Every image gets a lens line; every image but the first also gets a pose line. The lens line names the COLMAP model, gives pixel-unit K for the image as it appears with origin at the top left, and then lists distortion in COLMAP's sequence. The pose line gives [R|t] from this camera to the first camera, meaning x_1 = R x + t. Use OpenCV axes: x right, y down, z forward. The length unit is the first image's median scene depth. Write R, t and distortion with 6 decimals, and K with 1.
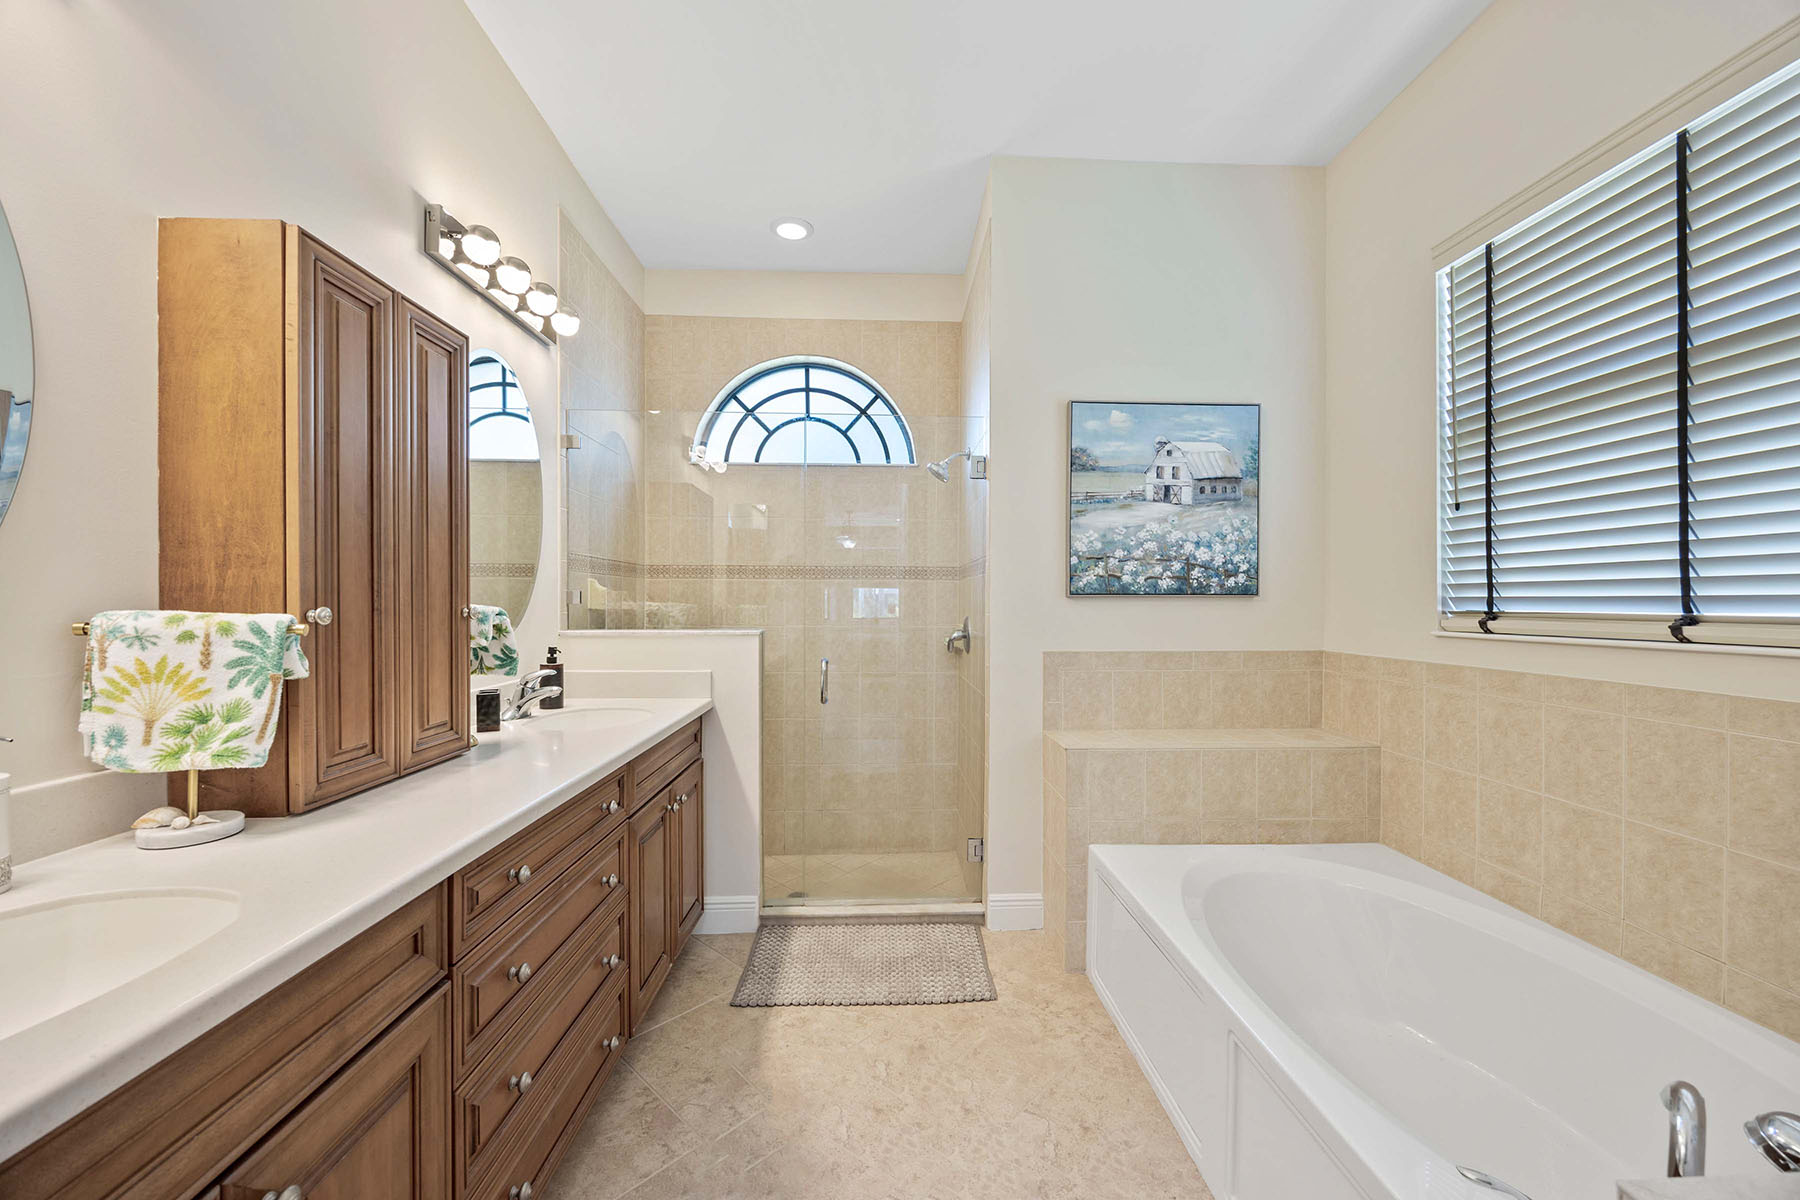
lens RADIAL K [[689.4, 0, 899.8], [0, 689.4, 593.1], [0, 0, 1]] dist [-0.003031, 0.000048]
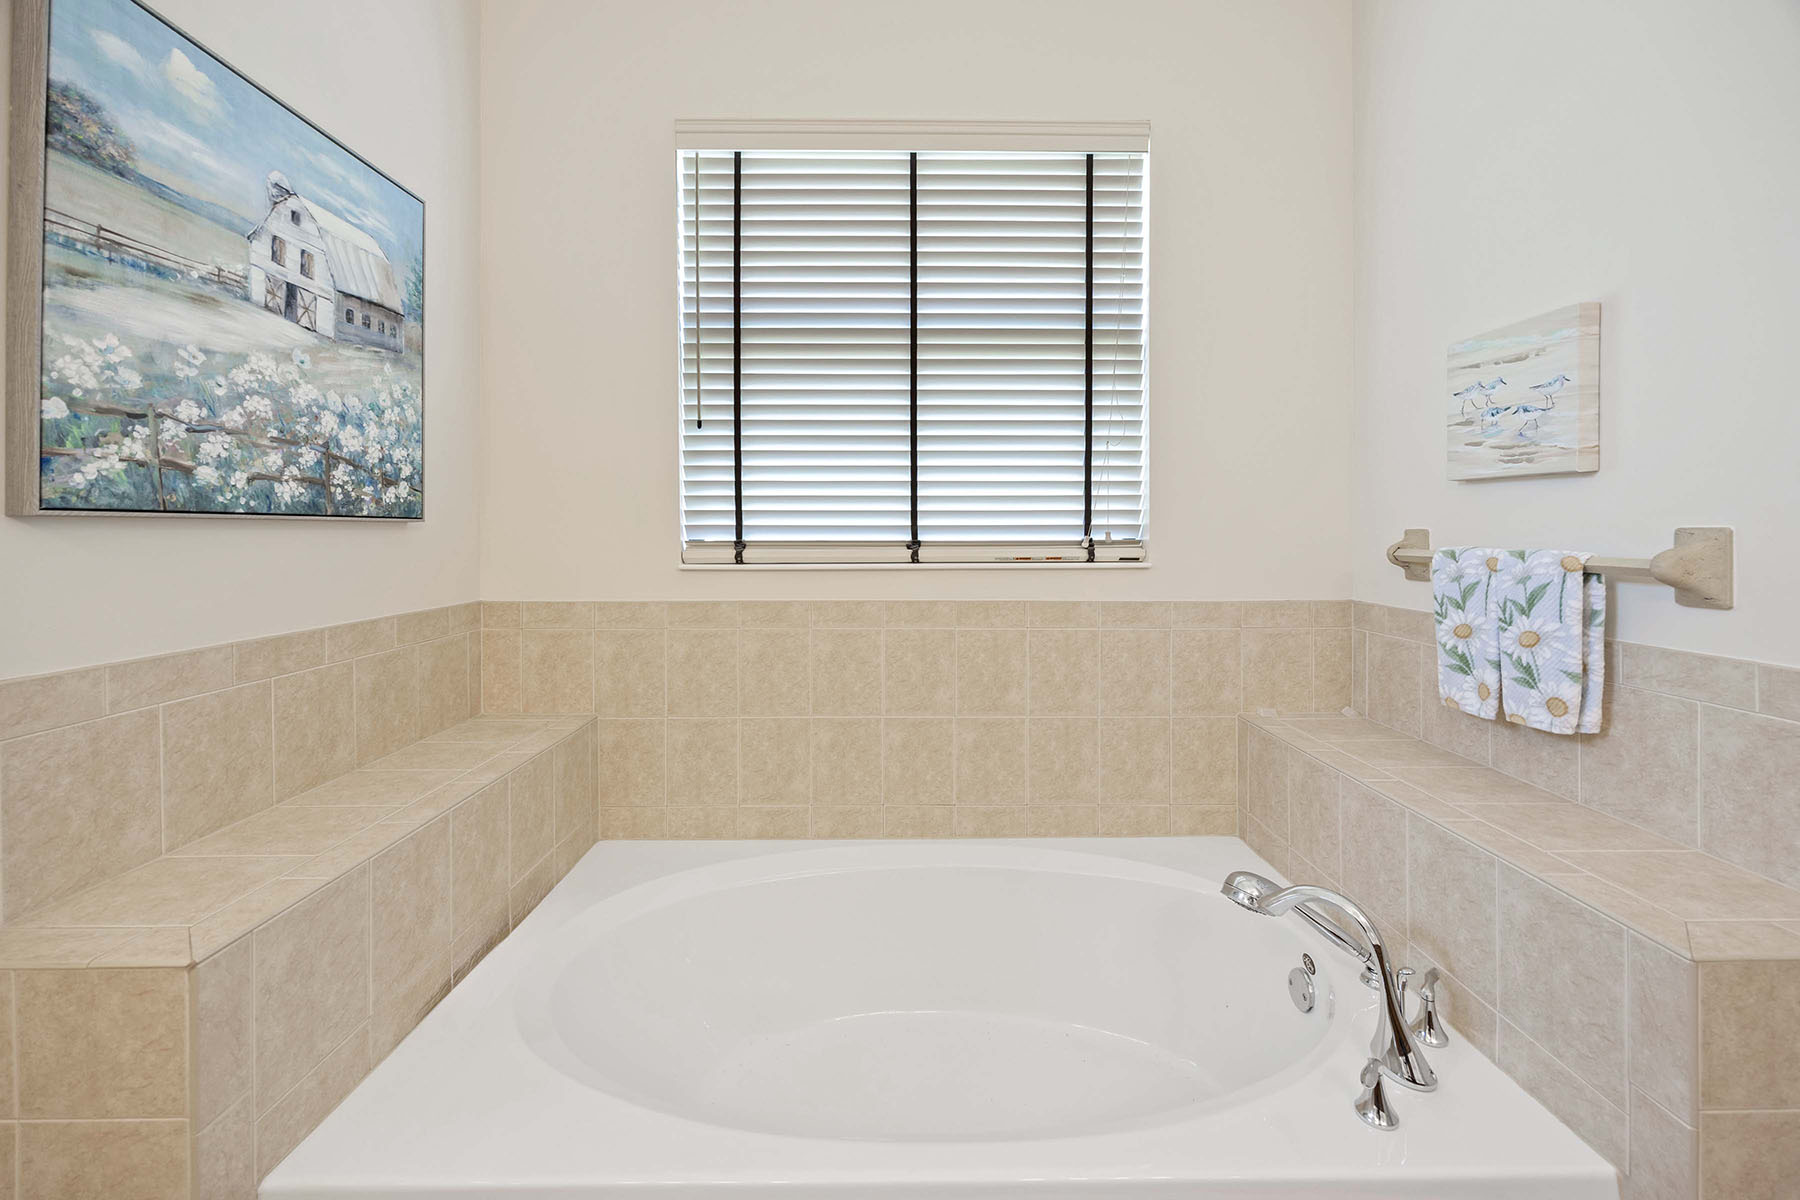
lens RADIAL K [[705.0, 0, 900.6], [0, 705.0, 530.0], [0, 0, 1]] dist [-0.011394, -0.000179]
pose [[0.025048, -0.000083, 0.999686, -0.079265], [-0.011990, 0.999928, 0.000383, 0.006923], [-0.999614, -0.011996, 0.025045, 0.570838]]
